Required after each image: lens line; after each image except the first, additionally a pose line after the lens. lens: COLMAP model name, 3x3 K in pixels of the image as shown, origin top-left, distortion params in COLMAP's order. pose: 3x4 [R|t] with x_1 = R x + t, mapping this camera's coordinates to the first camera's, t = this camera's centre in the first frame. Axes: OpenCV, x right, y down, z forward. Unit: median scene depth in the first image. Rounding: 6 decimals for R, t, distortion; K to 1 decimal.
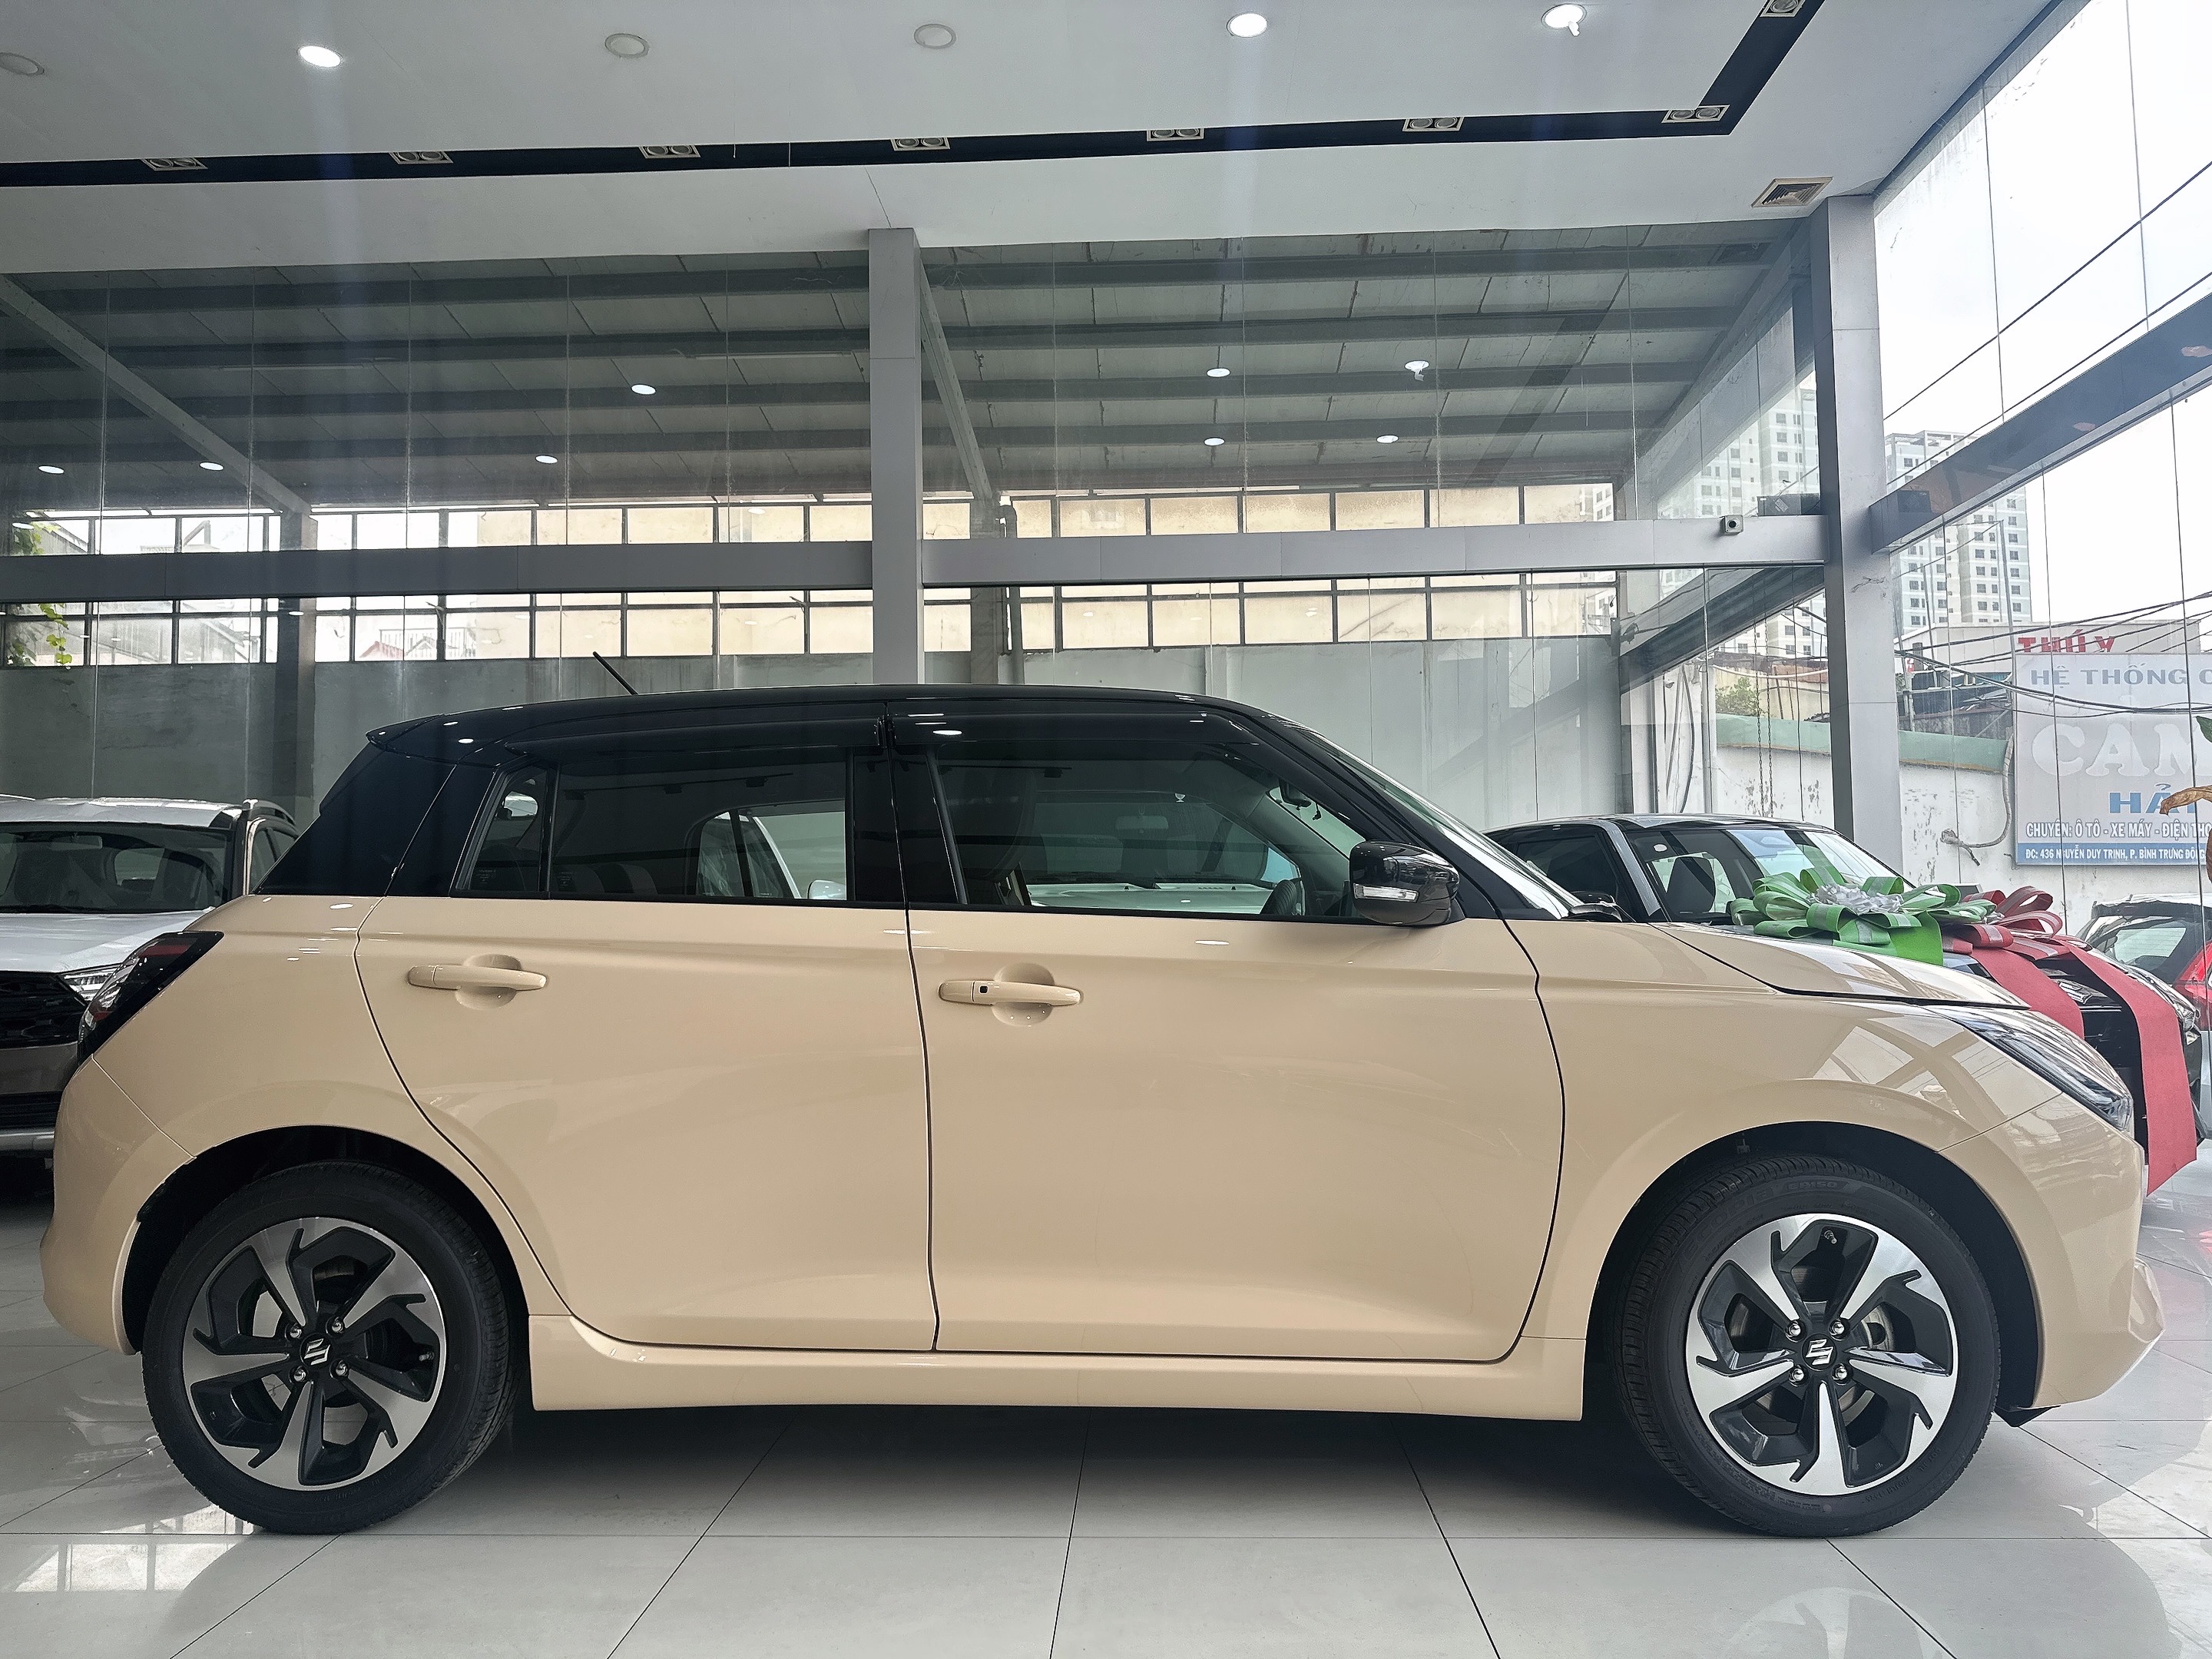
lens RADIAL K [[1549.7, 0, 1089.1], [0, 1549.7, 817.6], [0, 0, 1]] dist [0.021170, -0.046042]
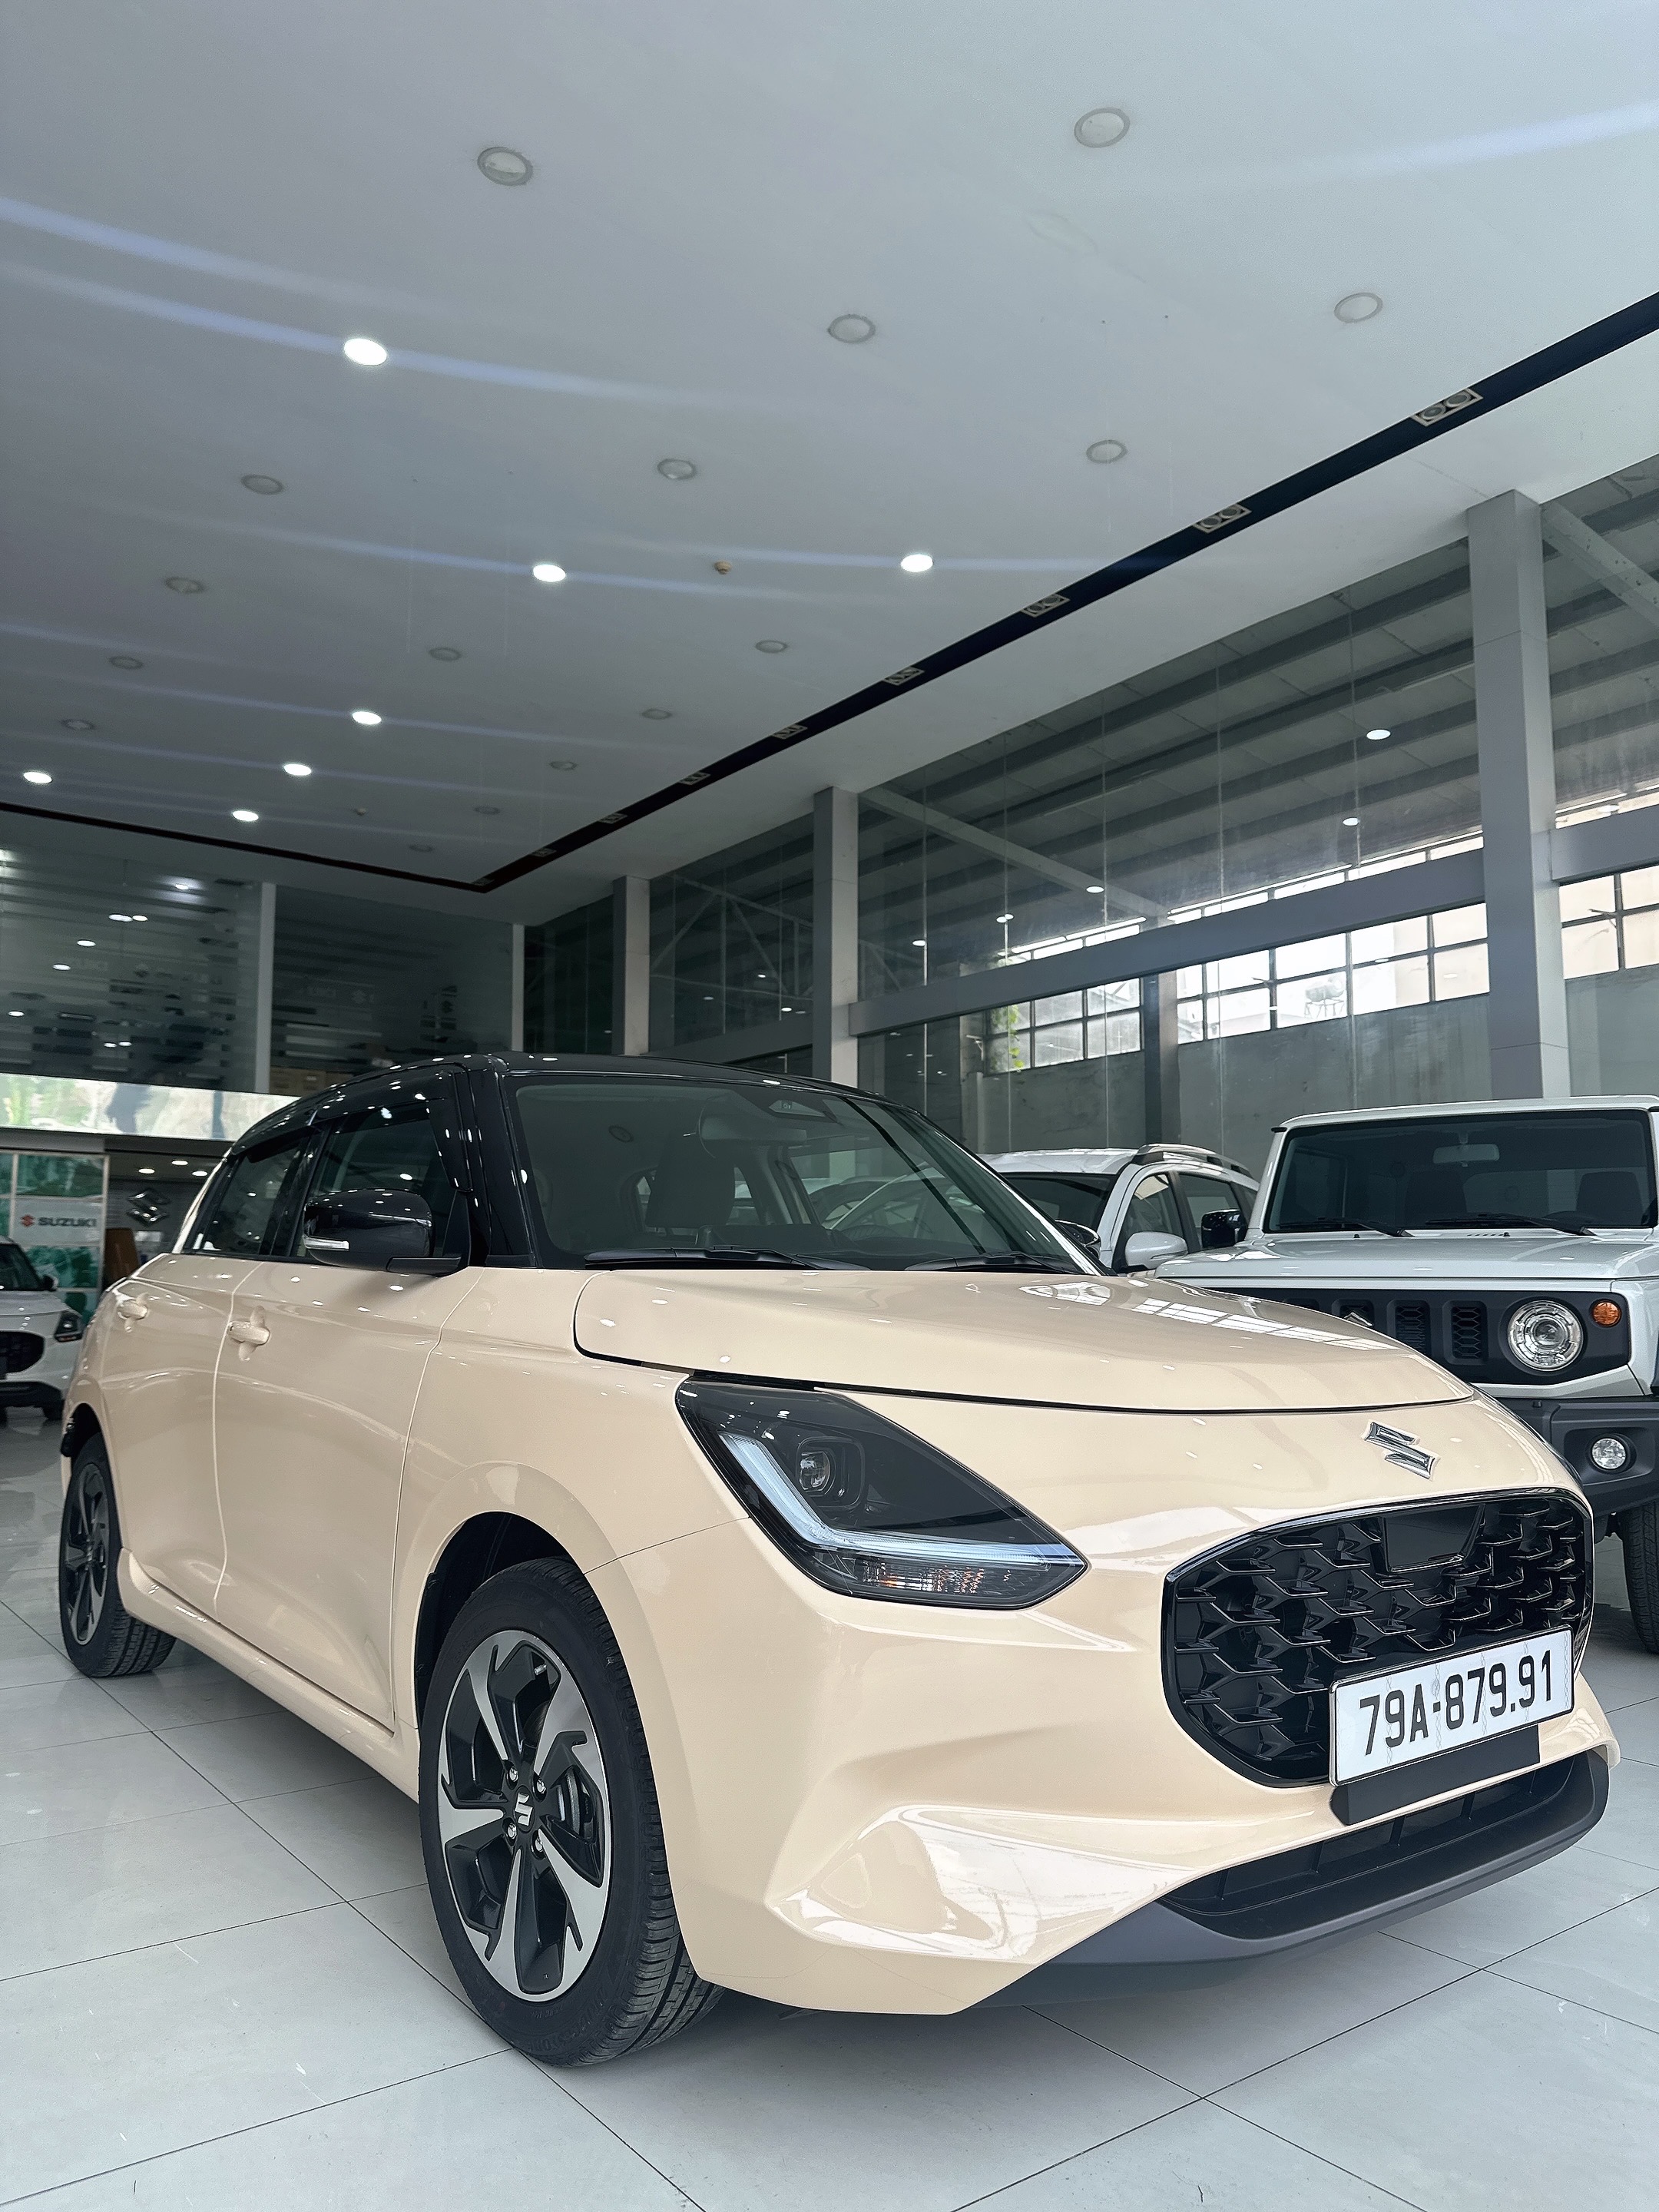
lens RADIAL K [[1549.7, 0, 889.4], [0, 1549.7, 1124.0], [0, 0, 1]] dist [0.021170, -0.046042]
pose [[0.642665, -0.075032, -0.762464, 0.298866], [0.051673, 0.997172, -0.054576, 0.010509], [0.764403, -0.004325, 0.644724, 0.151938]]
